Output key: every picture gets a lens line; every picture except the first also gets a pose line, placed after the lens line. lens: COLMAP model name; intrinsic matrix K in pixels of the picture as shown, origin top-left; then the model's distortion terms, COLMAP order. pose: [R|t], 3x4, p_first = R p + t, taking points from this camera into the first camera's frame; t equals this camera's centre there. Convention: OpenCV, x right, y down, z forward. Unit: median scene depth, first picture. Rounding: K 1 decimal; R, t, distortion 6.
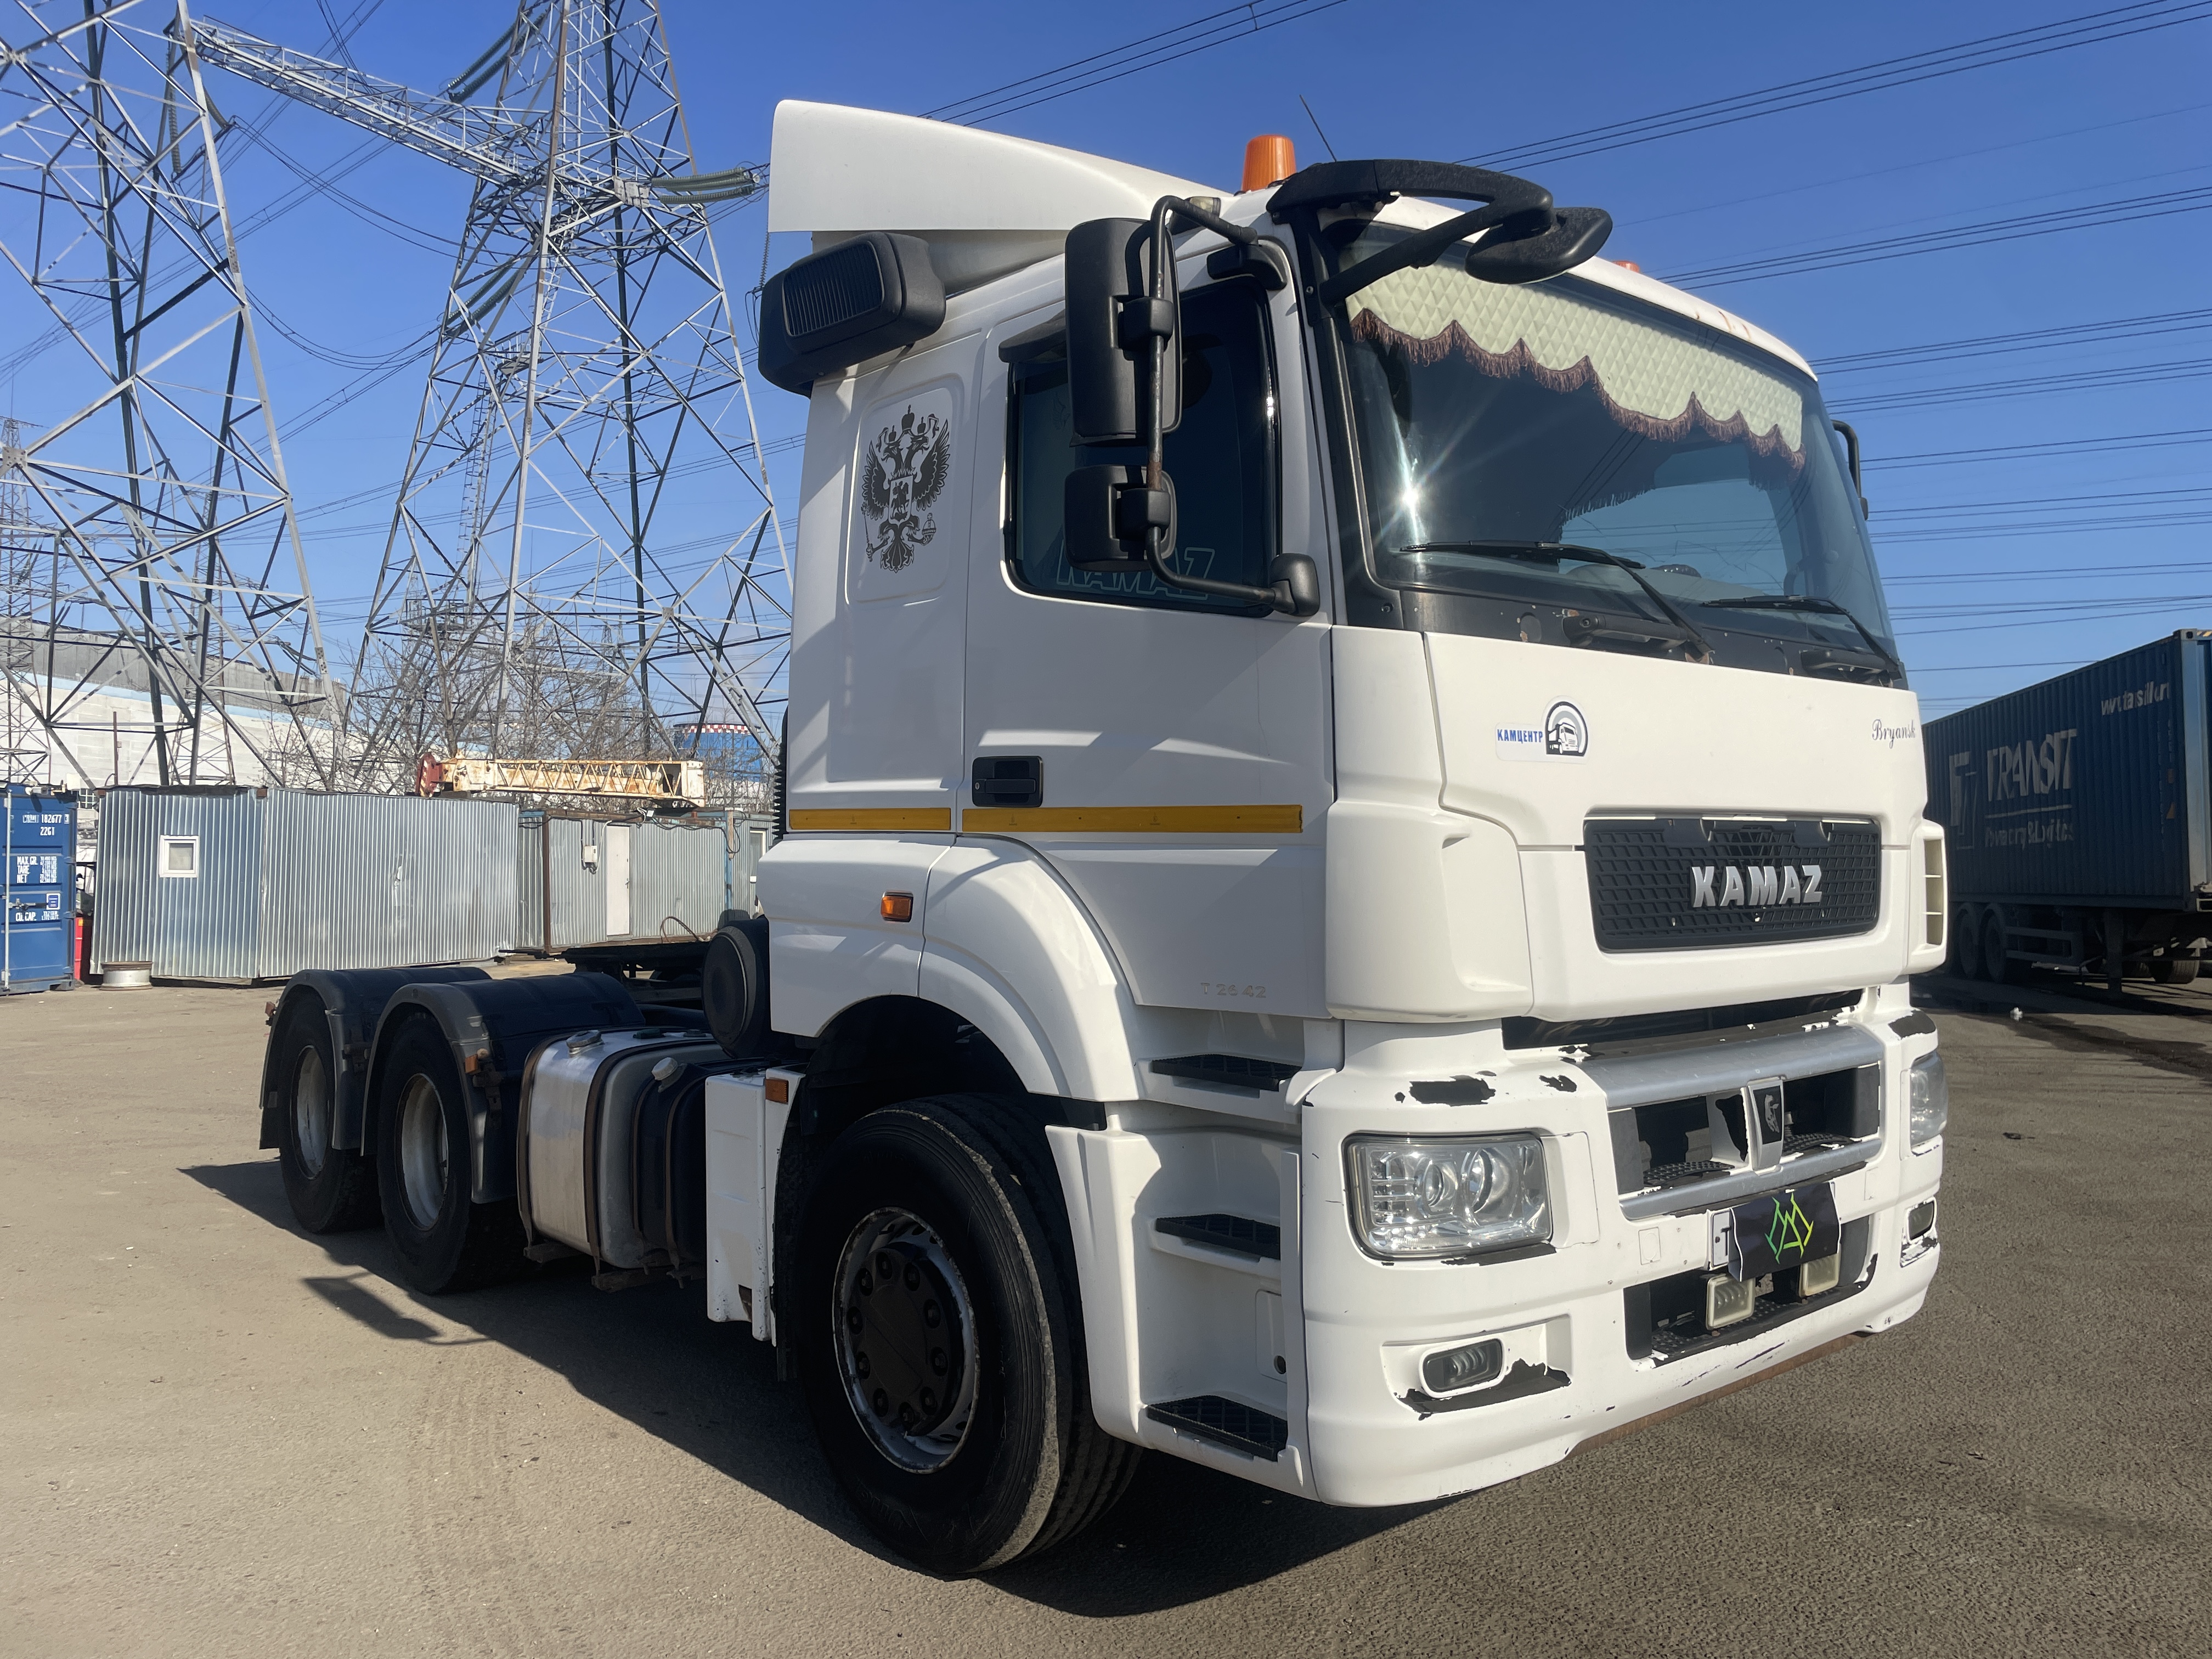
lens RADIAL K [[1672.2, 0, 1103.3], [0, 1672.2, 807.0], [0, 0, 1]] dist [0.079615, -0.099110]
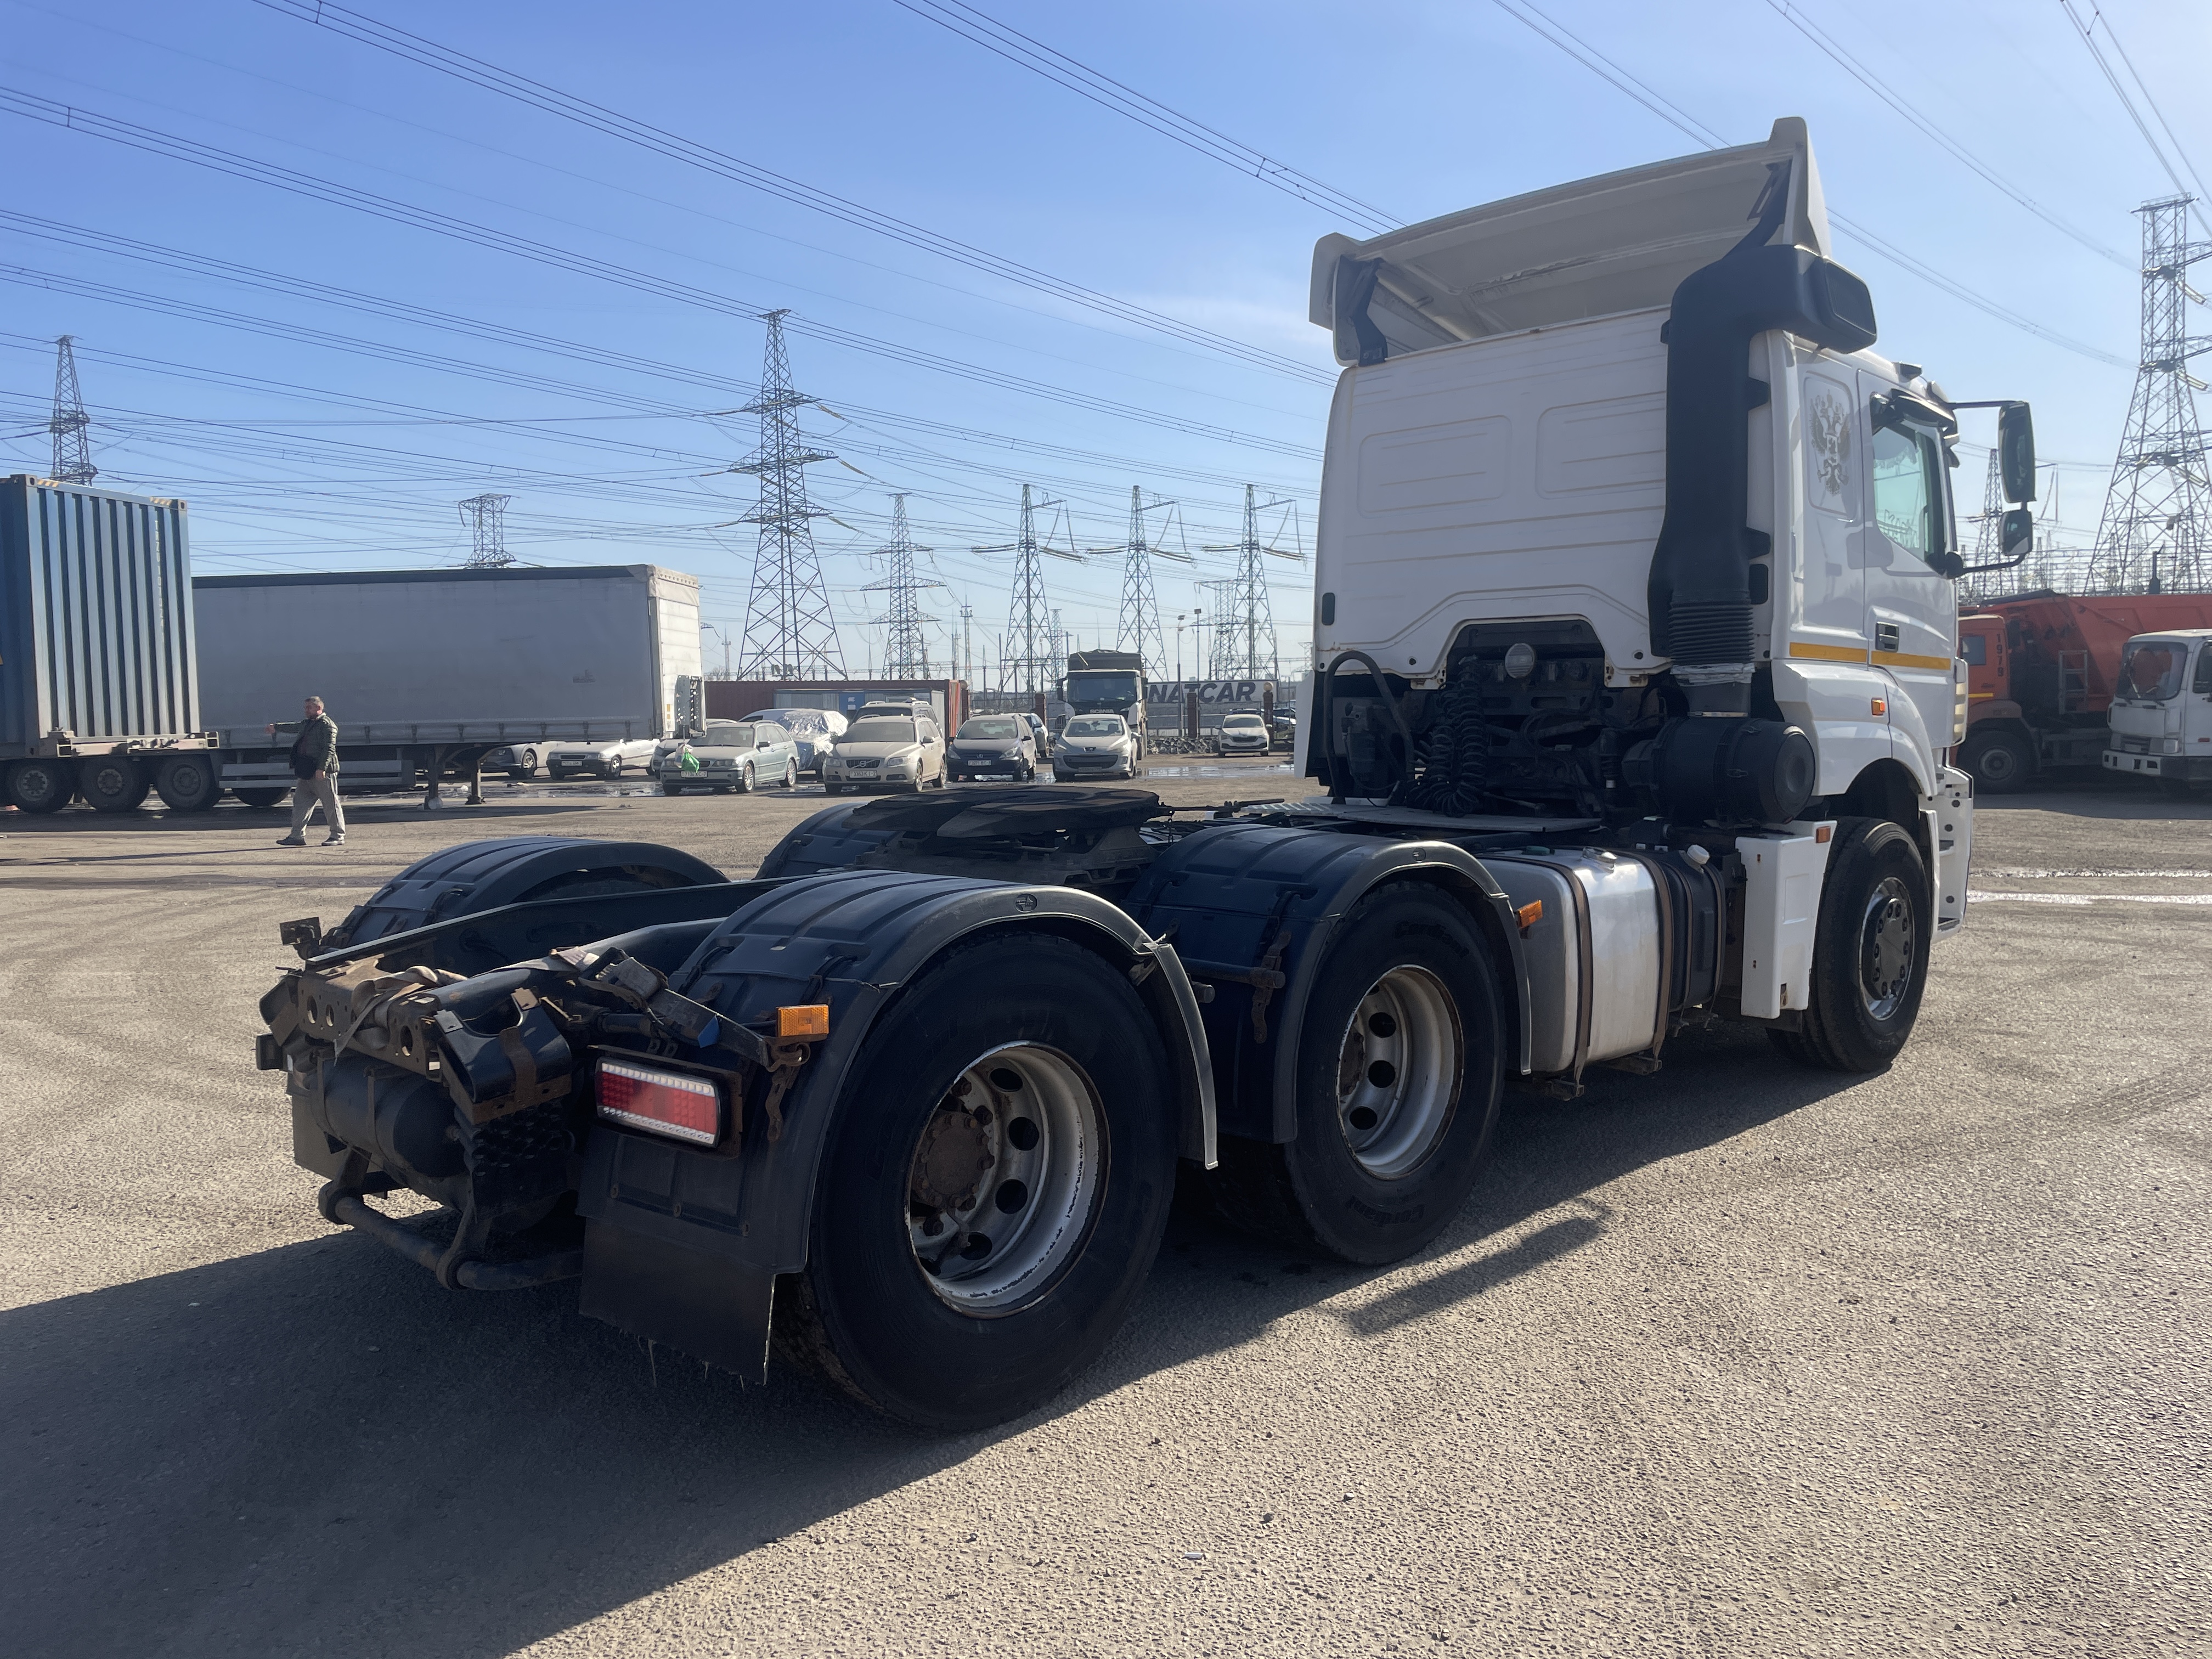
lens RADIAL K [[1672.2, 0, 1103.3], [0, 1672.2, 807.0], [0, 0, 1]] dist [0.079615, -0.099110]
pose [[-0.072262, -0.055805, 0.995823, -1.706442], [-0.025463, 0.998211, 0.054091, 0.084738], [-0.997061, -0.021448, -0.073553, 1.828086]]
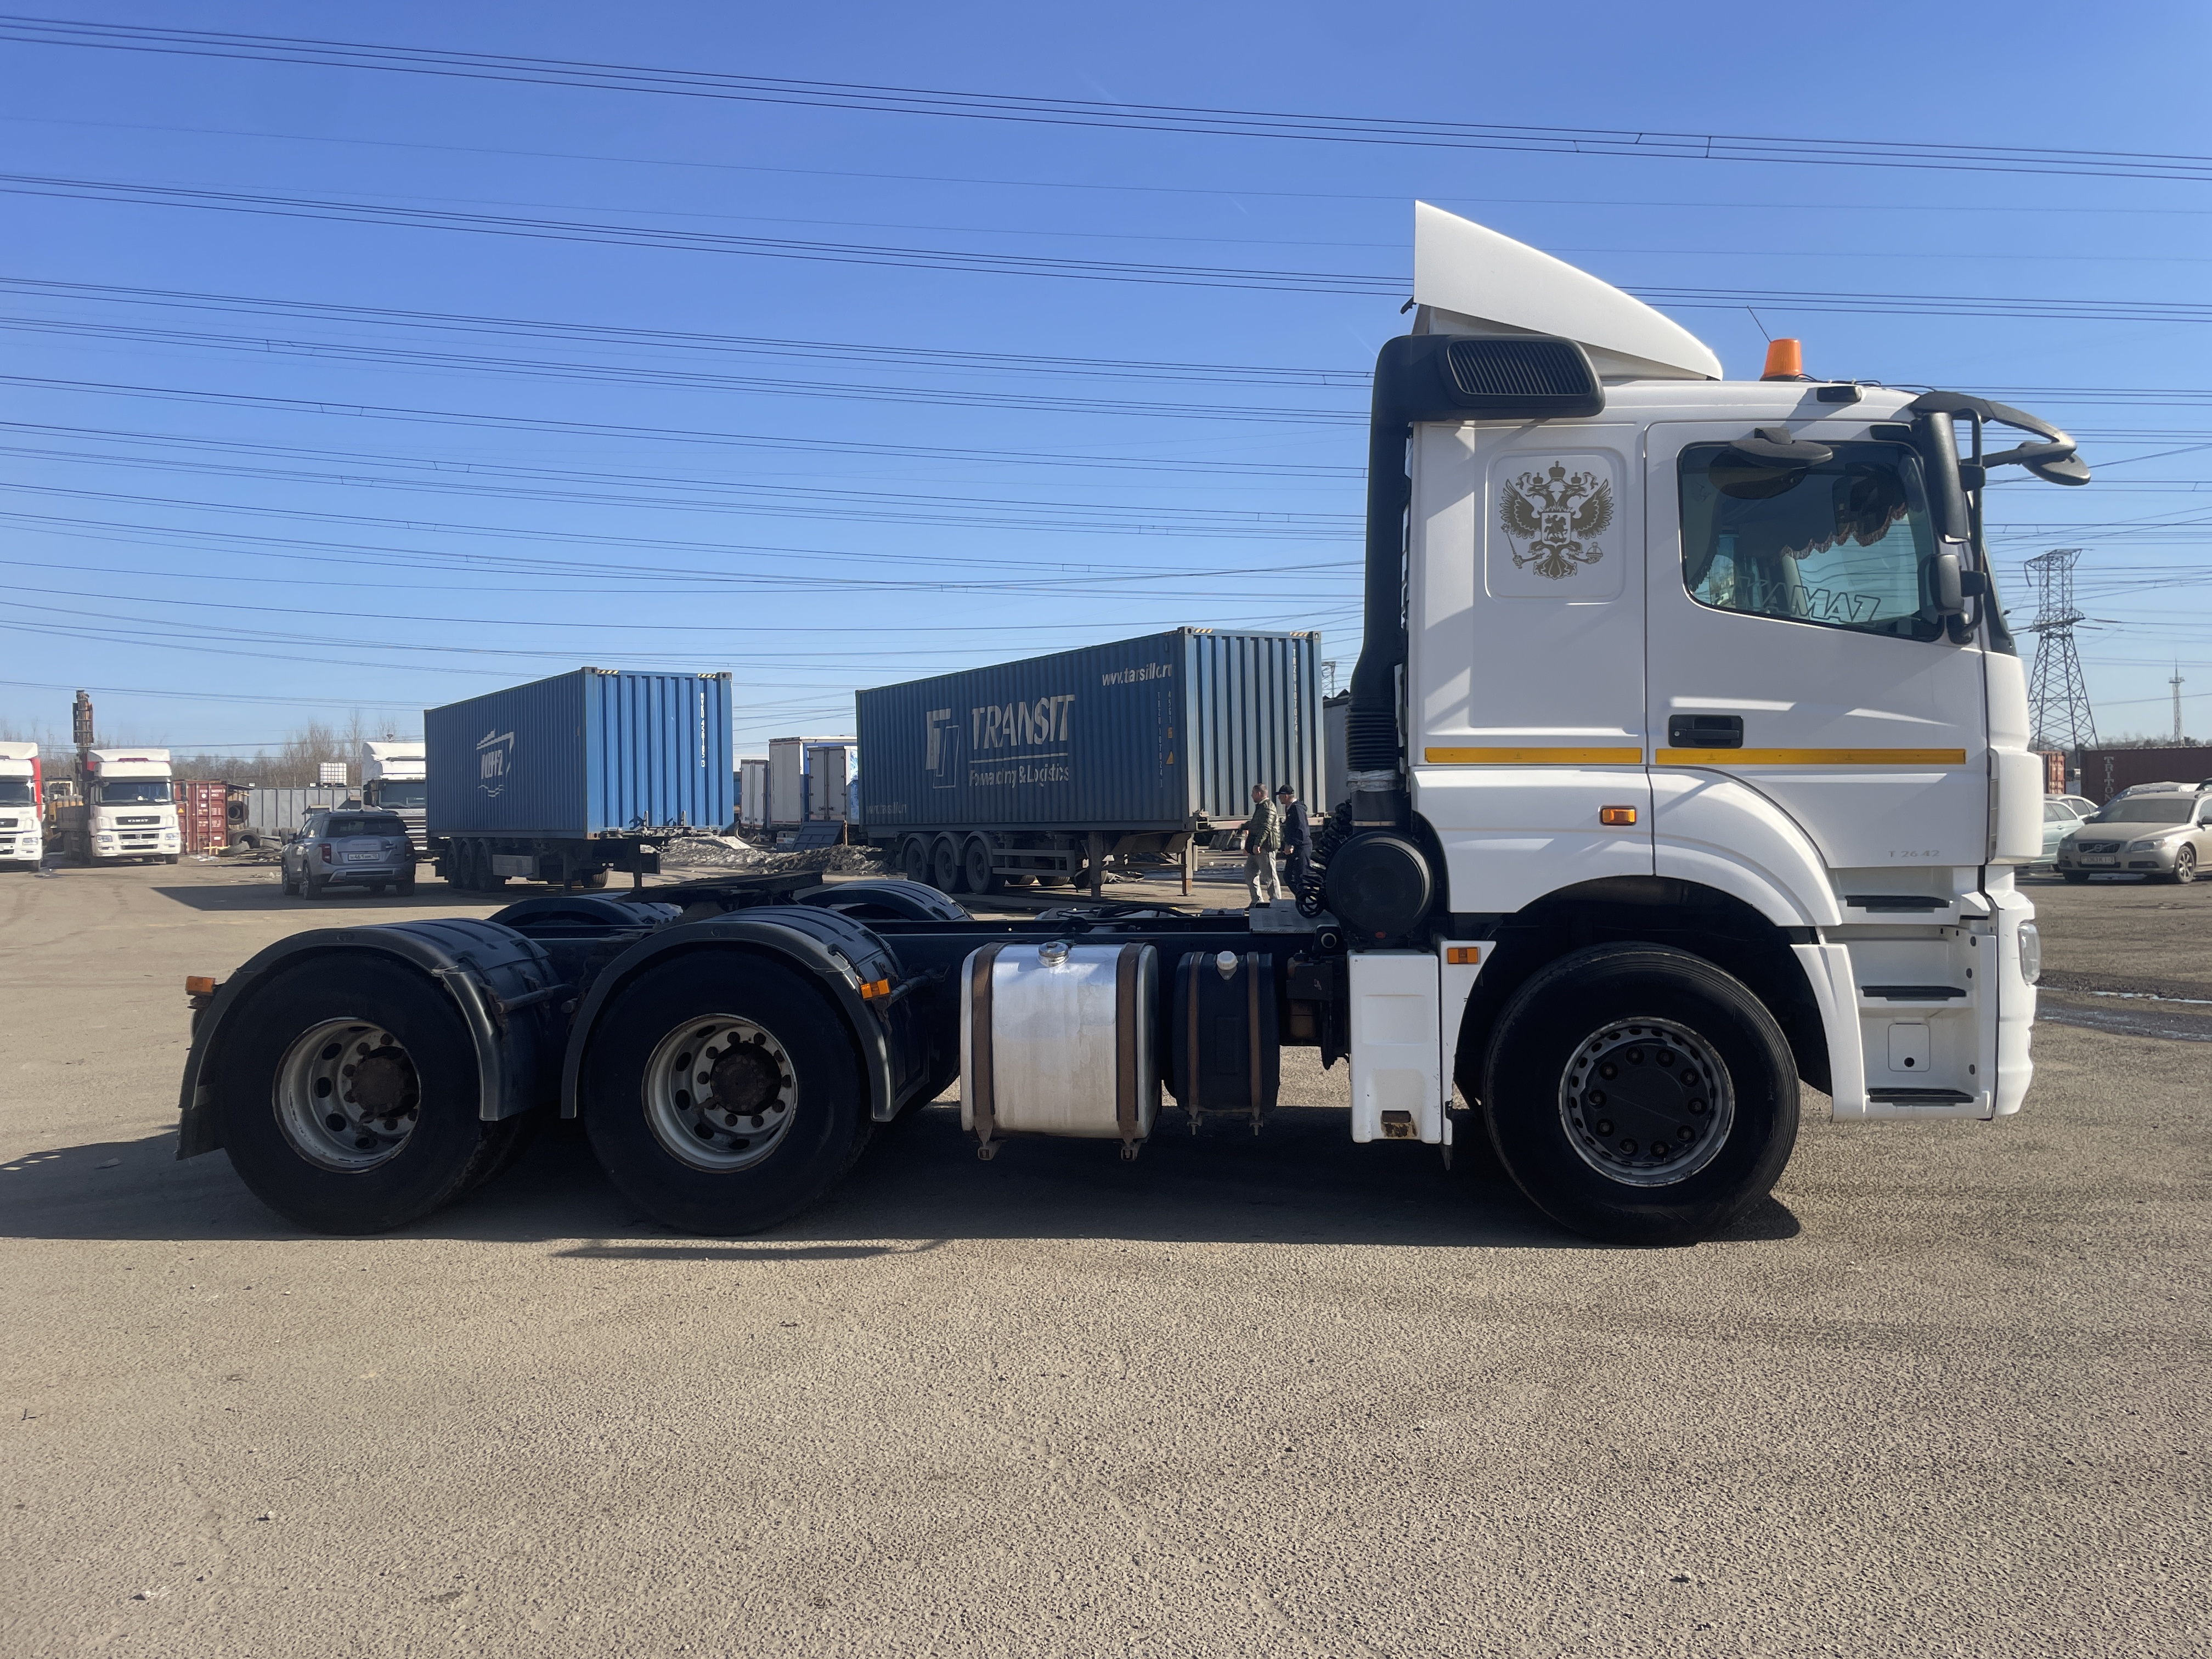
lens RADIAL K [[1669.4, 0, 1113.1], [0, 1669.4, 805.3], [0, 0, 1]] dist [0.068292, -0.098877]
pose [[0.725170, -0.012345, 0.688459, -1.389447], [-0.009399, 0.999569, 0.027823, 0.013669], [-0.688505, -0.026647, 0.724741, 0.234696]]
